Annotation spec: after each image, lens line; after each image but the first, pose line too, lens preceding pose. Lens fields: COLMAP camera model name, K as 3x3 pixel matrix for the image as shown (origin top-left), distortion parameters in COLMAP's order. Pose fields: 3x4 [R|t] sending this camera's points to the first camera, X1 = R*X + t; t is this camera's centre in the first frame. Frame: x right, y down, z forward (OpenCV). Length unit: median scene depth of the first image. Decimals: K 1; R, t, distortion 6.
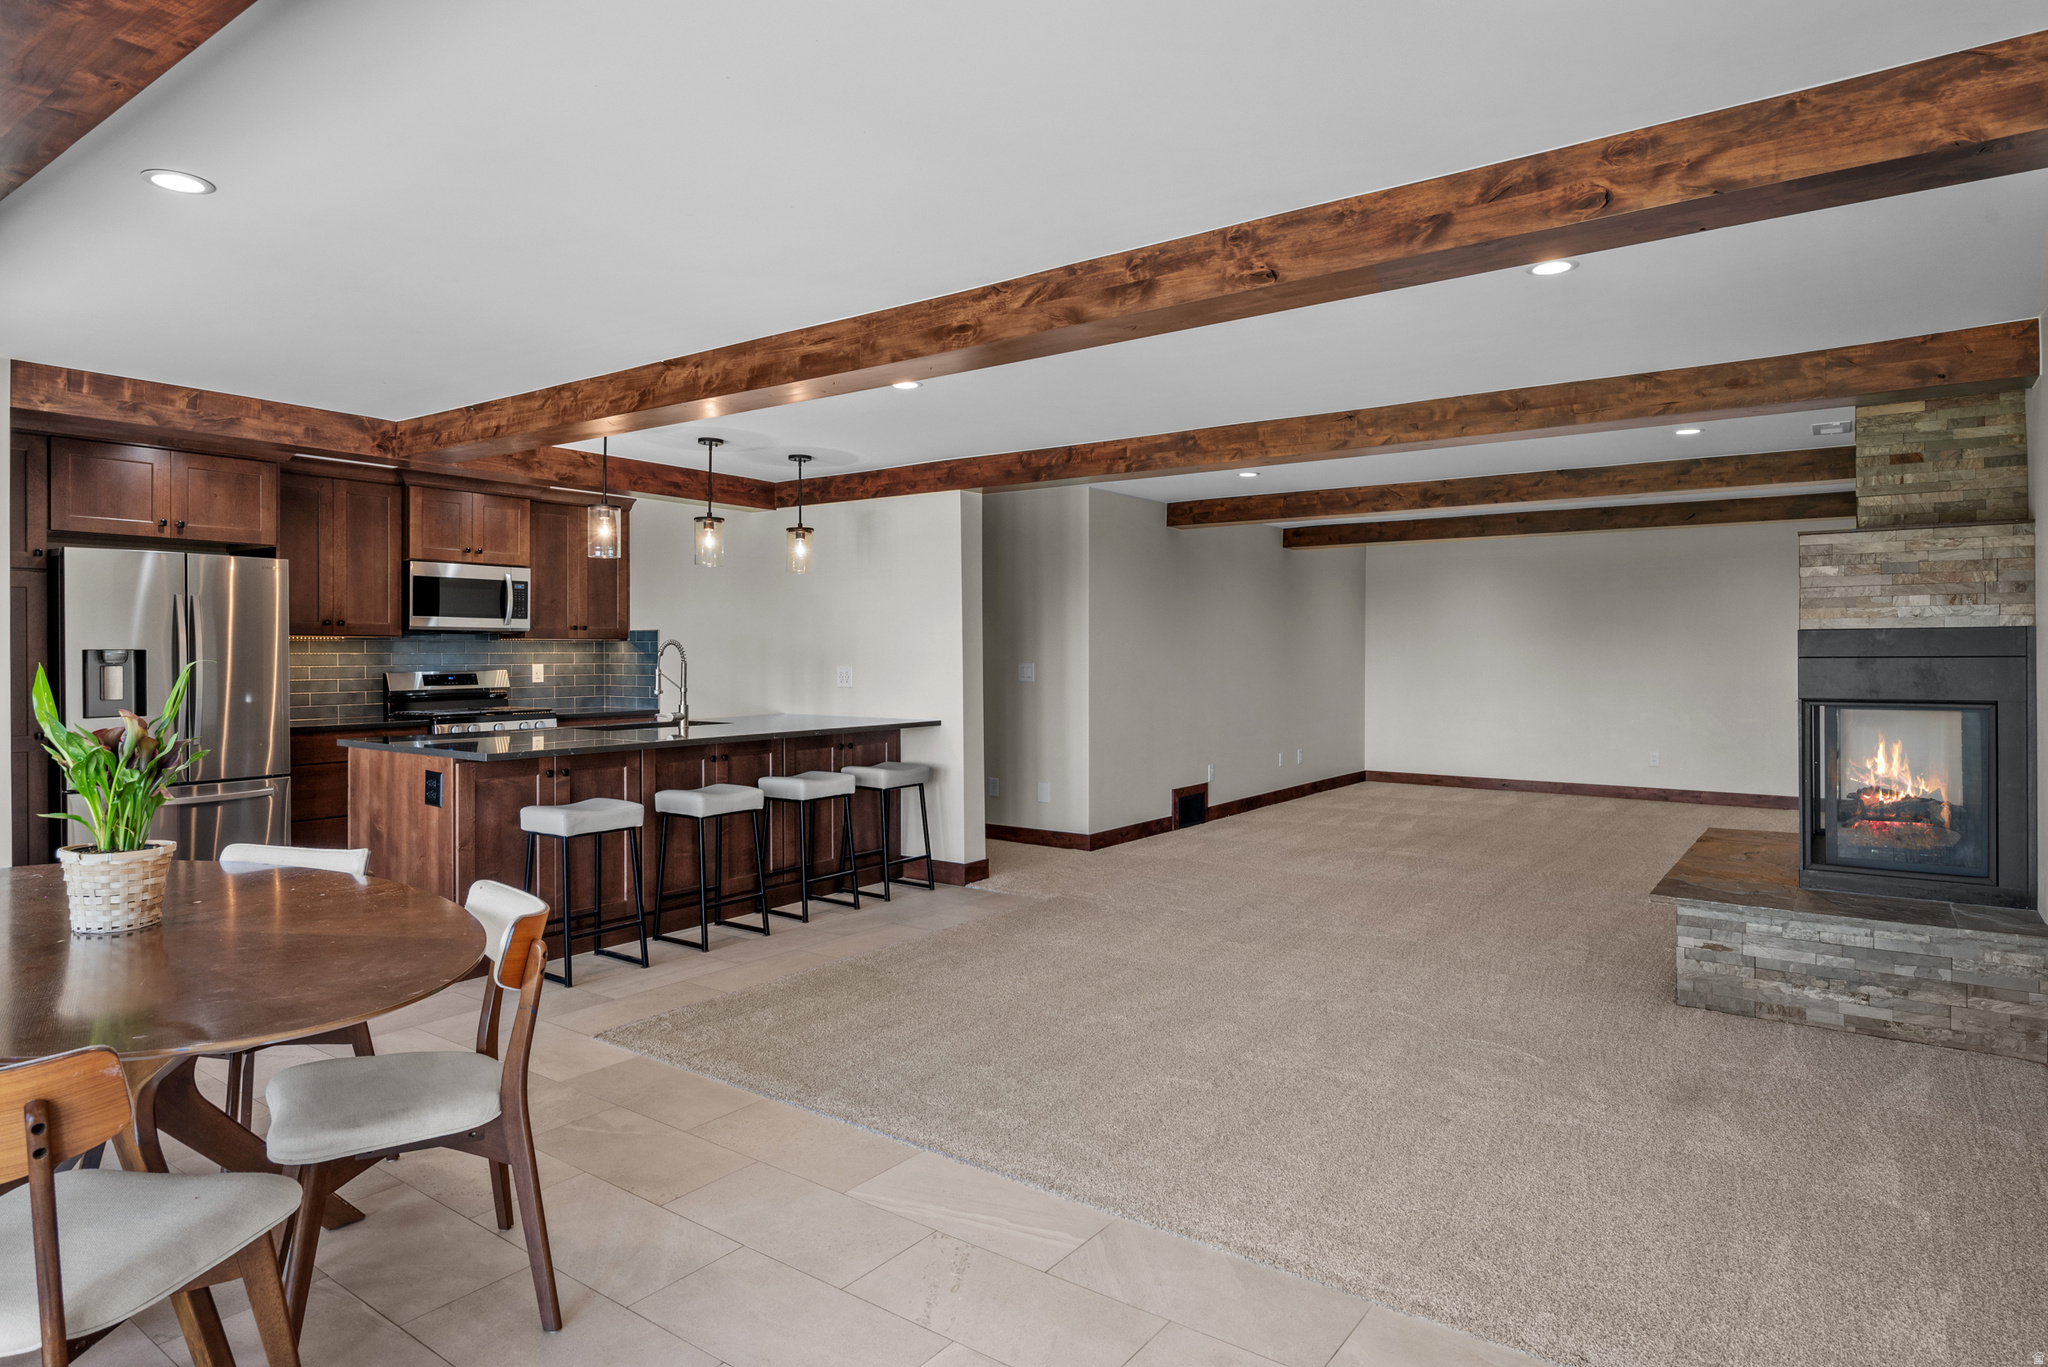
lens RADIAL K [[1147.9, 0, 1023.1], [0, 1147.9, 656.5], [0, 0, 1]] dist [0.000285, -0.000582]
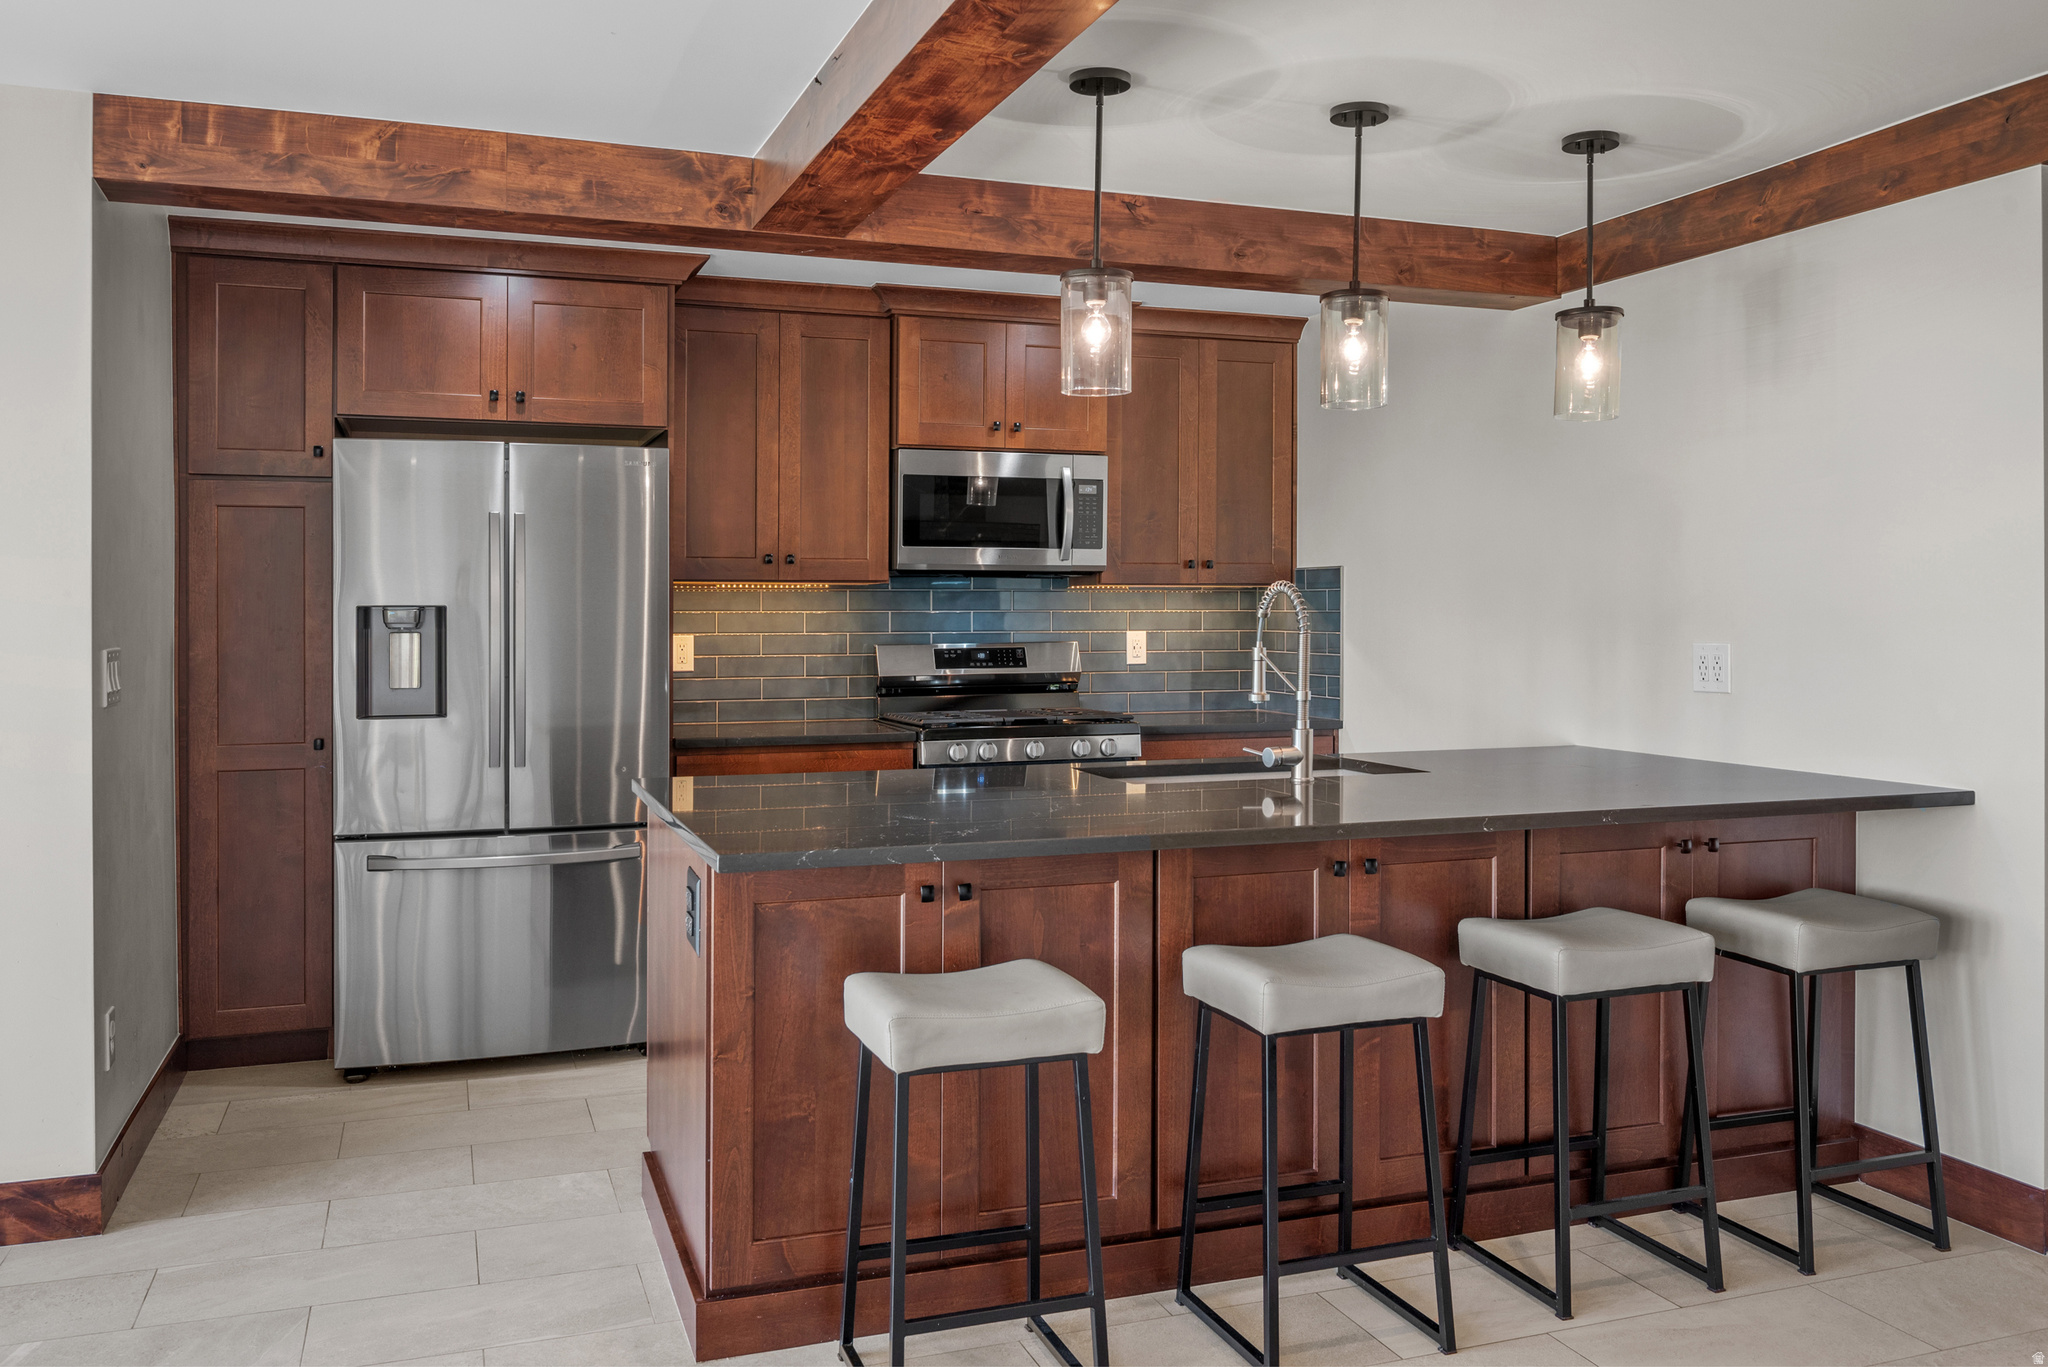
lens RADIAL K [[1643.6, 0, 1029.2], [0, 1643.6, 637.2], [0, 0, 1]] dist [-0.001875, -0.001335]
pose [[0.831021, 0.008674, -0.556173, -0.032800], [-0.001381, 0.999907, 0.013532, -0.001586], [0.556239, -0.010477, 0.830956, 0.417055]]
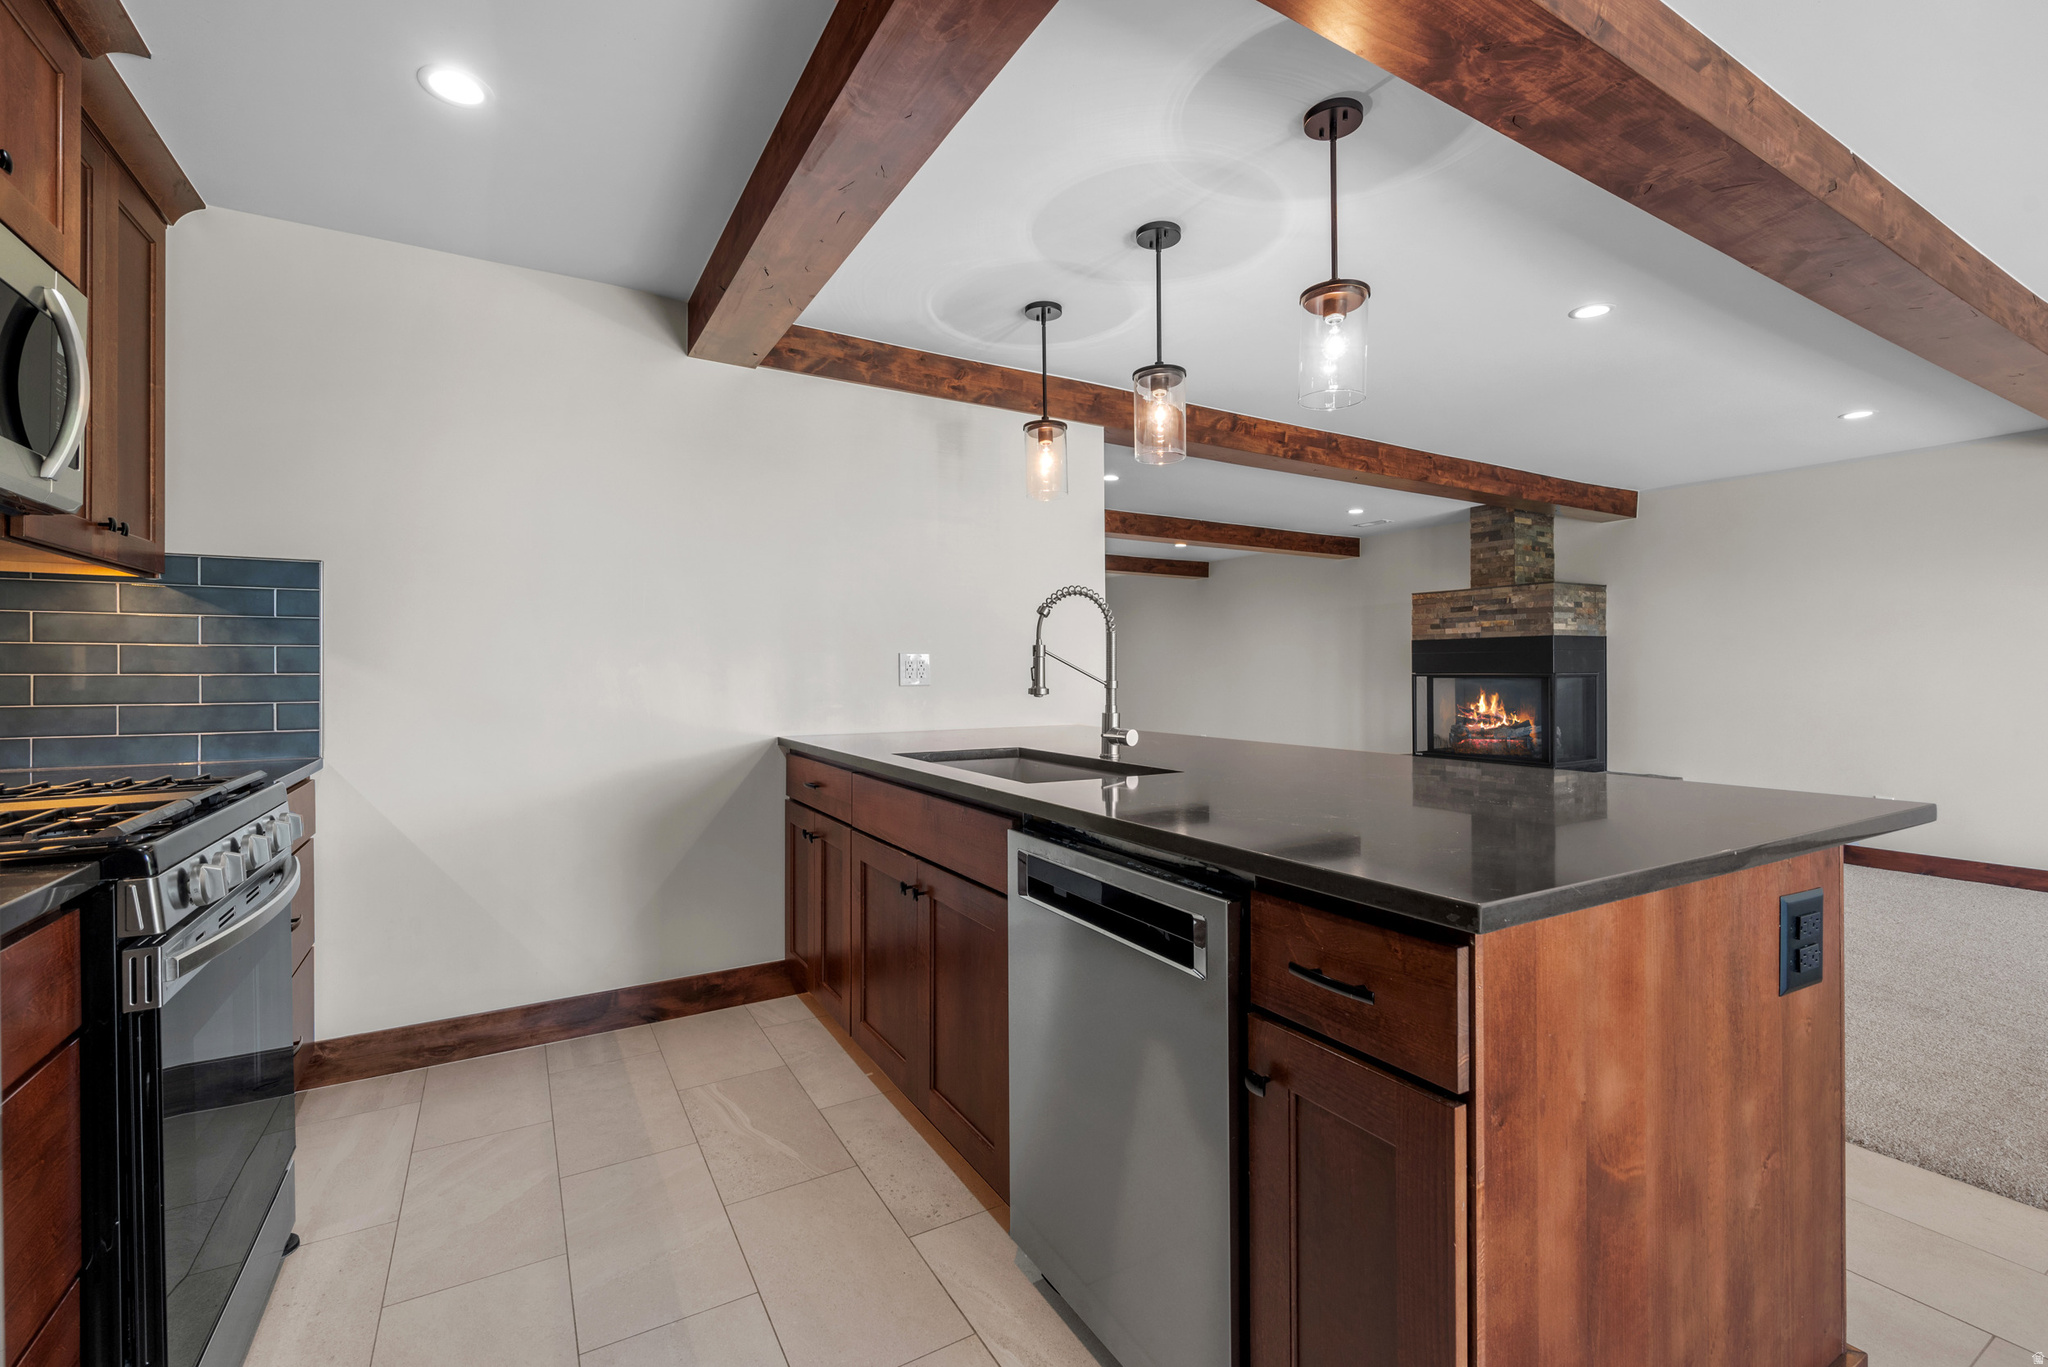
lens RADIAL K [[878.1, 0, 1024.0], [0, 878.1, 683.5], [0, 0, 1]] dist [0.000838, -0.000020]
pose [[0.396134, -0.017244, 0.918031, -0.682929], [0.004110, 0.999847, 0.017007, 0.021300], [-0.918183, -0.002964, 0.396145, 0.877742]]
